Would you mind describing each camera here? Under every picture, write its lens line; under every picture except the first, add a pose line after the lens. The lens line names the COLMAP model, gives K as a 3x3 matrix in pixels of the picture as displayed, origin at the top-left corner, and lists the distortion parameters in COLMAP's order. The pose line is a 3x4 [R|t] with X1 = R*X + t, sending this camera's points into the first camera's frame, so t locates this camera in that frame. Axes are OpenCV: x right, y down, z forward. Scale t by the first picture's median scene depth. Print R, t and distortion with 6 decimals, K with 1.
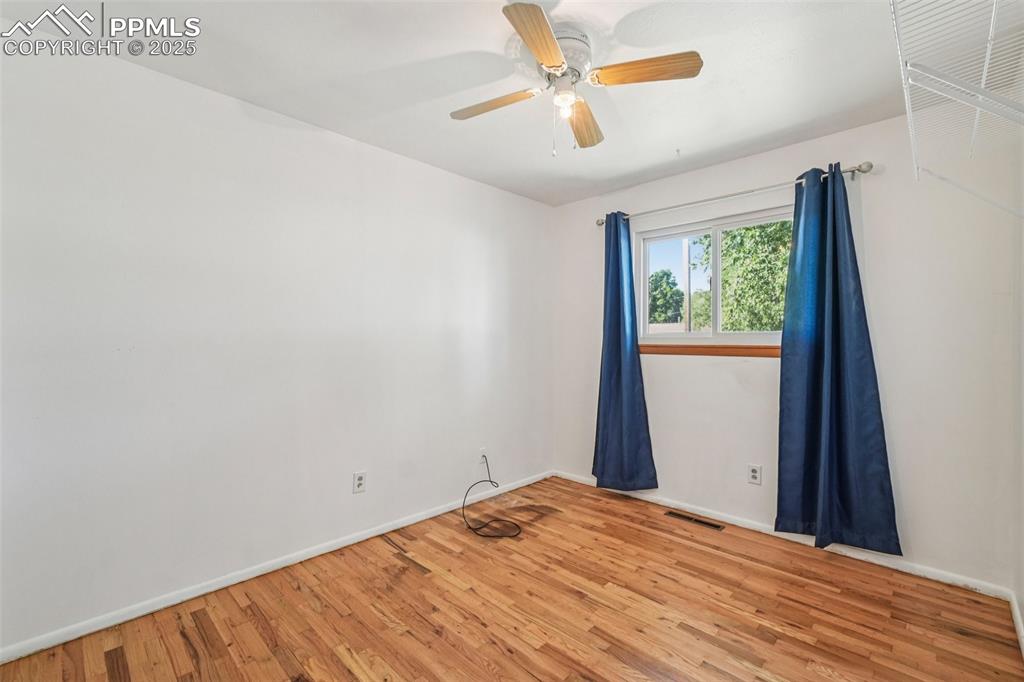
lens RADIAL K [[451.9, 0, 508.3], [0, 451.9, 340.3], [0, 0, 1]] dist [0.003312, 0.002579]
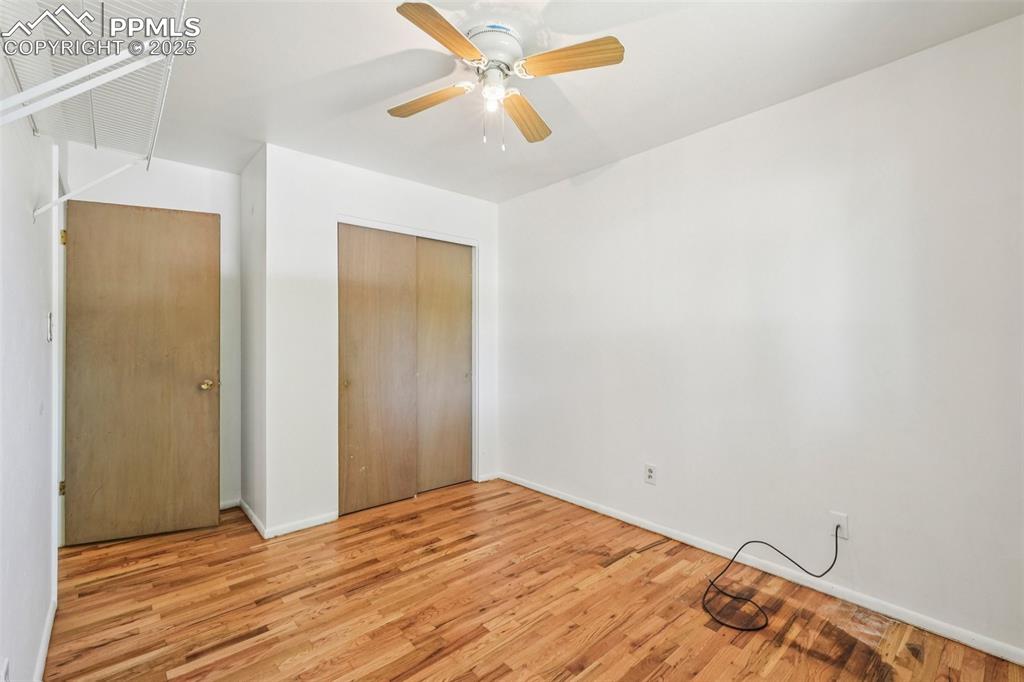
lens RADIAL K [[451.9, 0, 508.8], [0, 451.9, 339.7], [0, 0, 1]] dist [0.003312, 0.002579]
pose [[-0.066076, -0.000449, -0.997814, 0.793854], [-0.003257, 0.999995, -0.000235, 0.002065], [0.997809, 0.003235, -0.066077, 0.790717]]
